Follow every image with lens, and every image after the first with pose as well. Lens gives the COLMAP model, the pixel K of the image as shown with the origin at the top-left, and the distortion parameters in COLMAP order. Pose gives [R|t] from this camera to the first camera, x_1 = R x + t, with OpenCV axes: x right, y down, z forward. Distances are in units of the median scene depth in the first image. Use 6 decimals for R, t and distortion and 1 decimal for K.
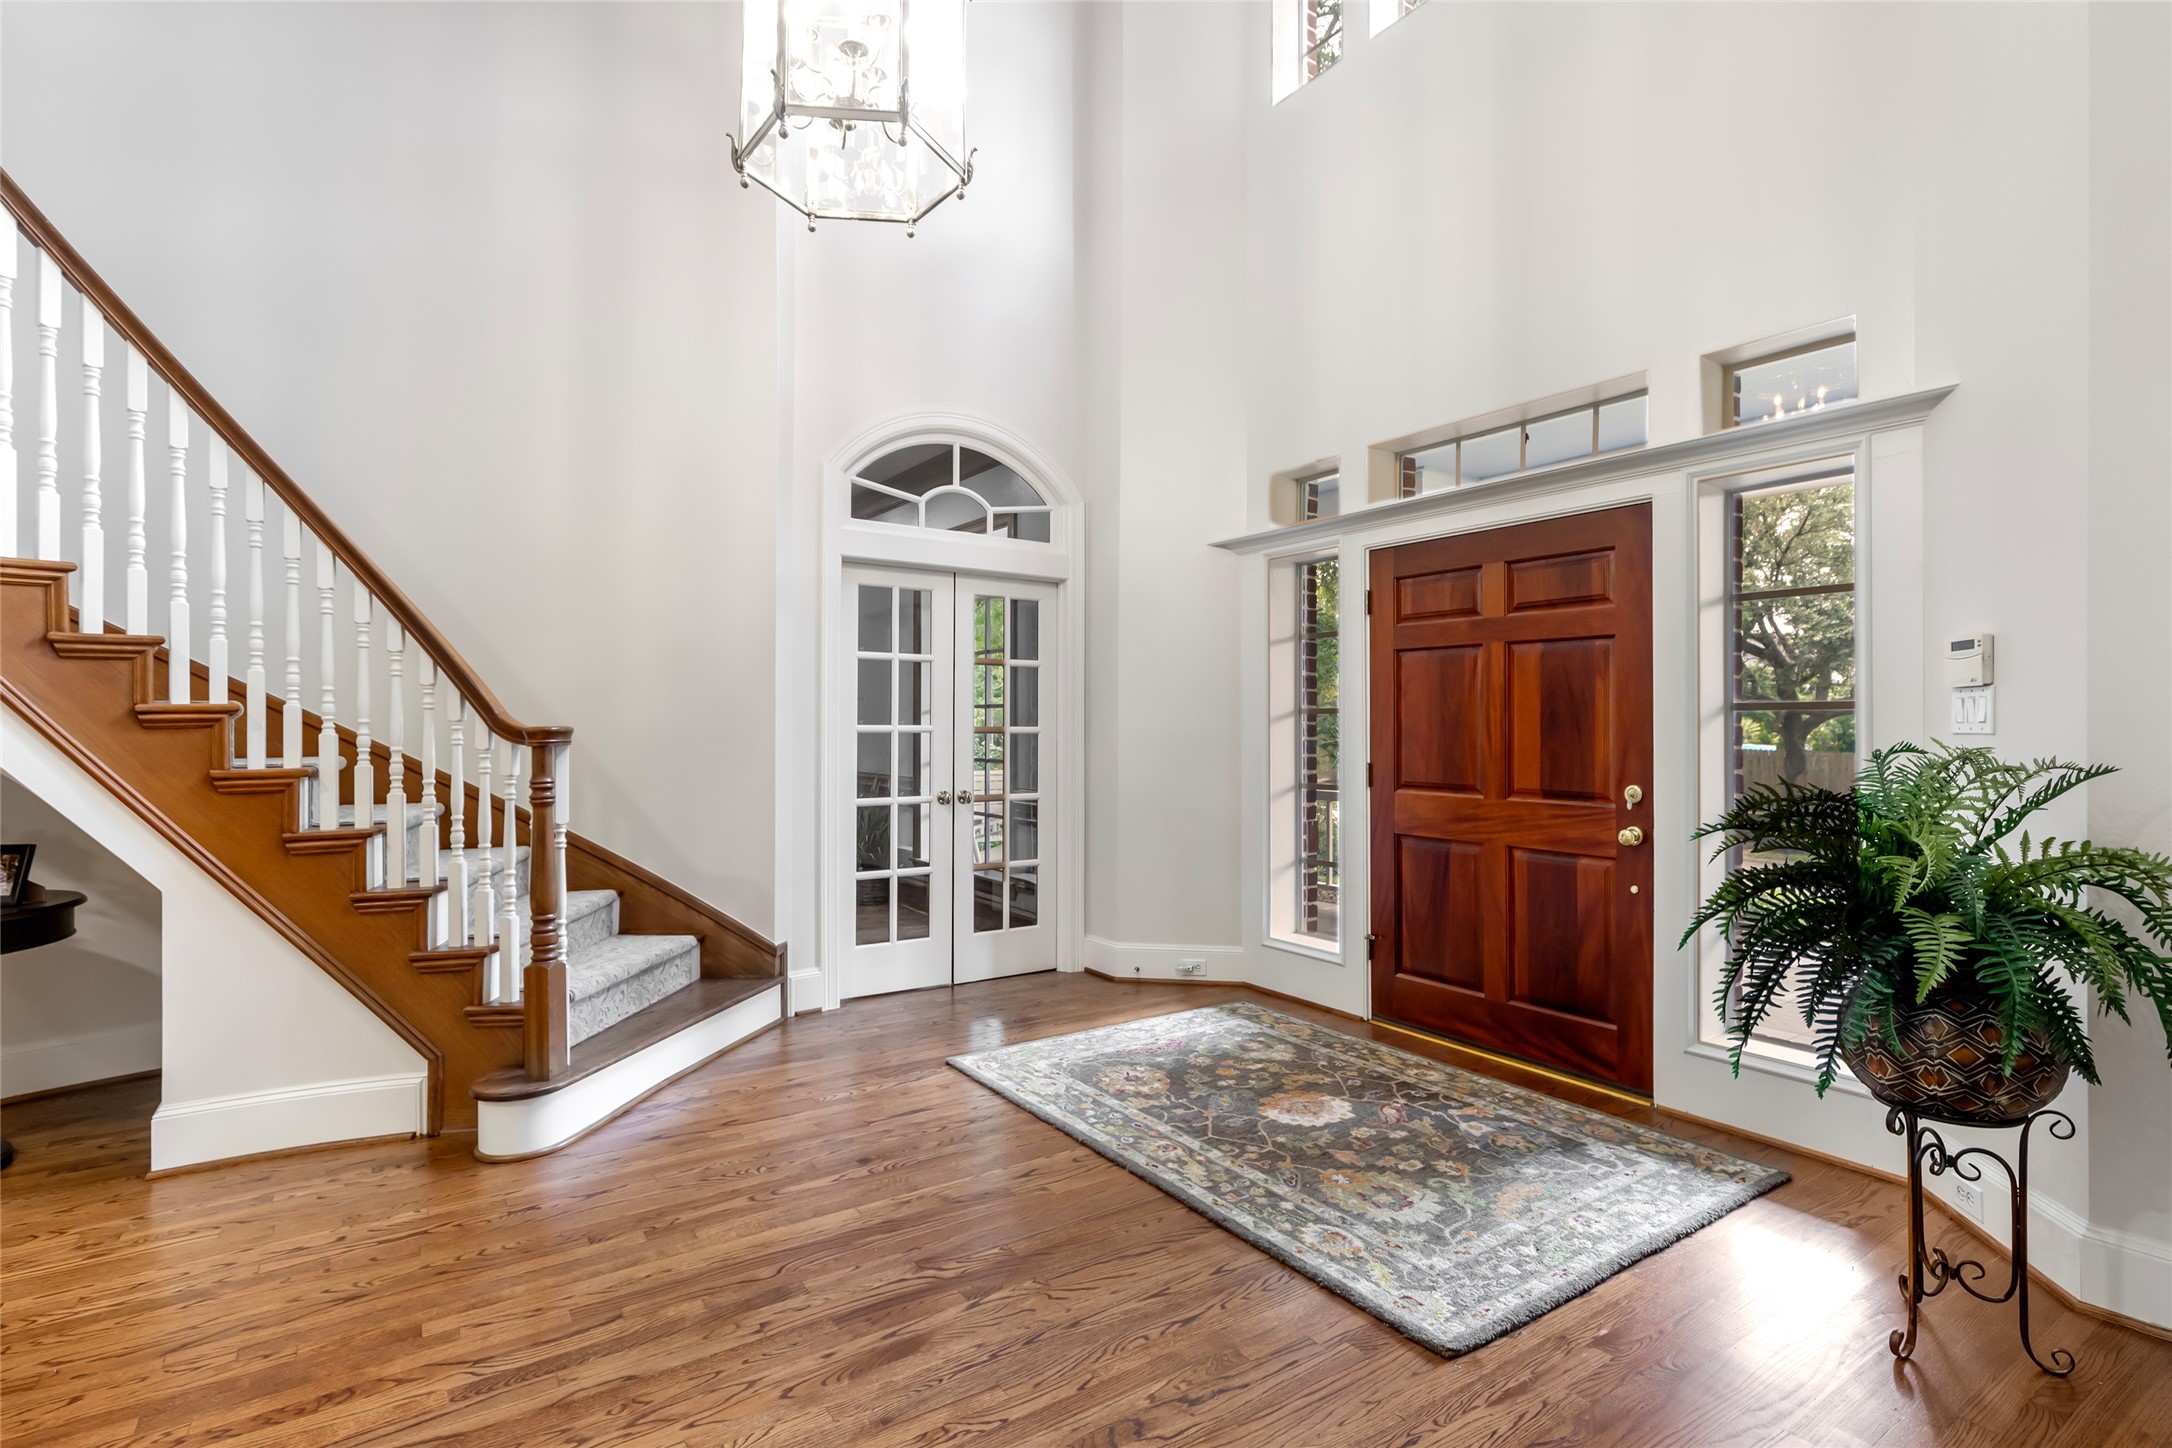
lens RADIAL K [[1044.8, 0, 1086.2], [0, 1044.8, 727.4], [0, 0, 1]] dist [-0.003794, 0.000660]
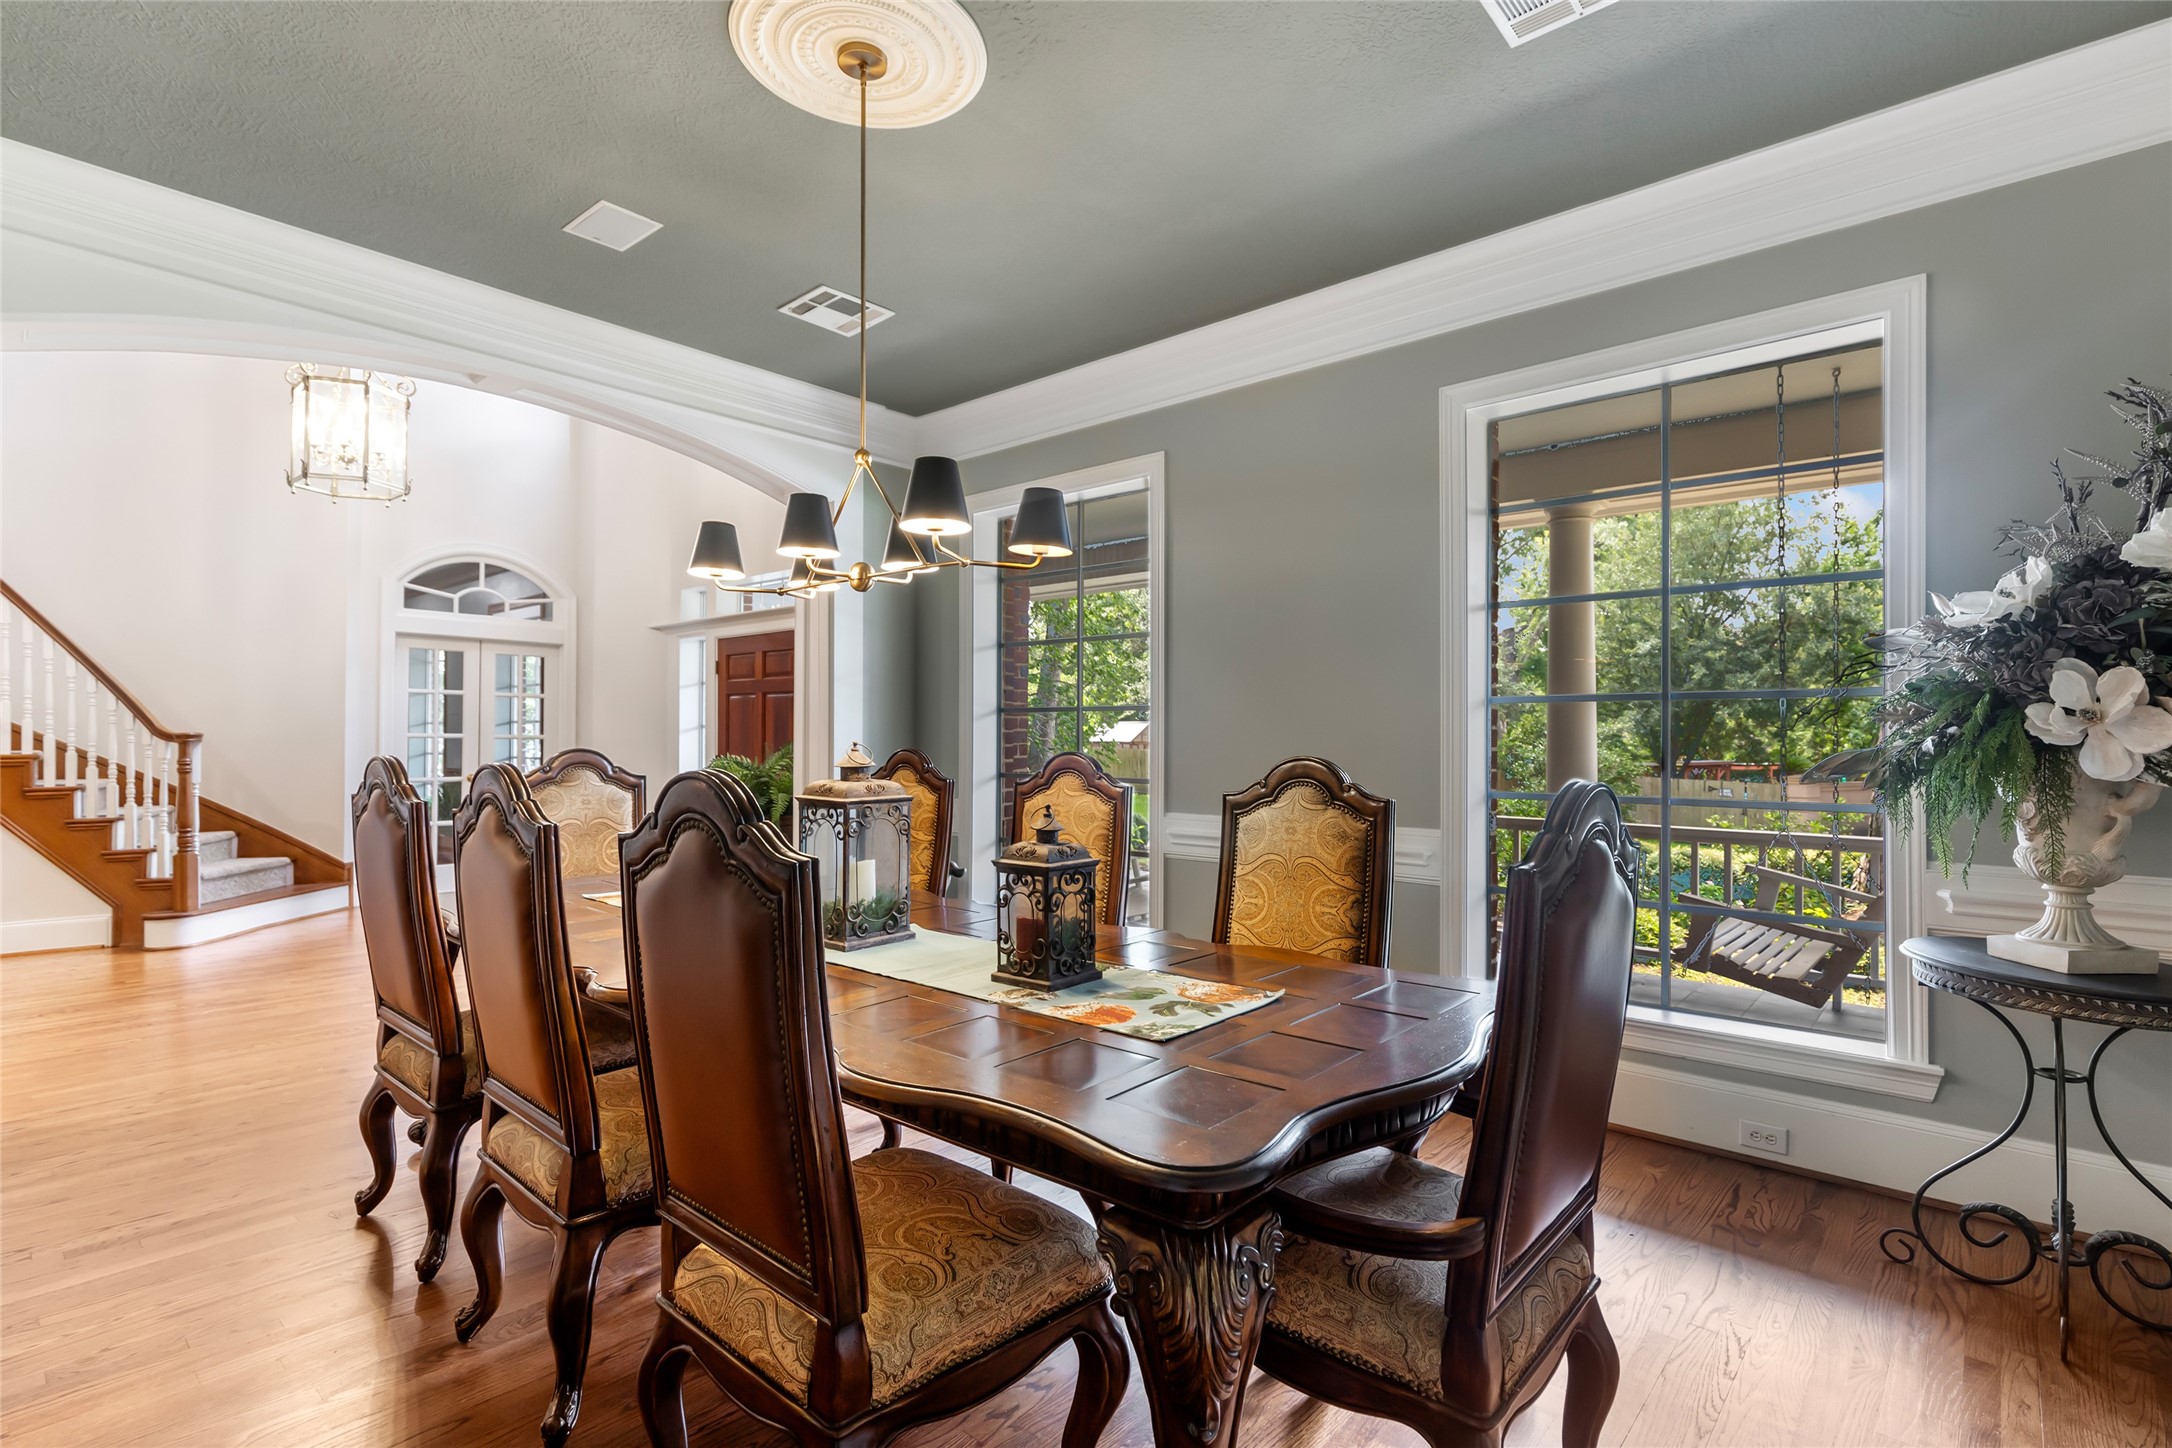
lens RADIAL K [[1044.8, 0, 1094.3], [0, 1044.8, 731.4], [0, 0, 1]] dist [-0.003794, 0.000660]
pose [[0.970273, 0.004442, 0.241973, 0.596995], [-0.002792, 0.999970, -0.007159, 0.006102], [-0.241997, 0.006270, 0.970257, -1.183220]]
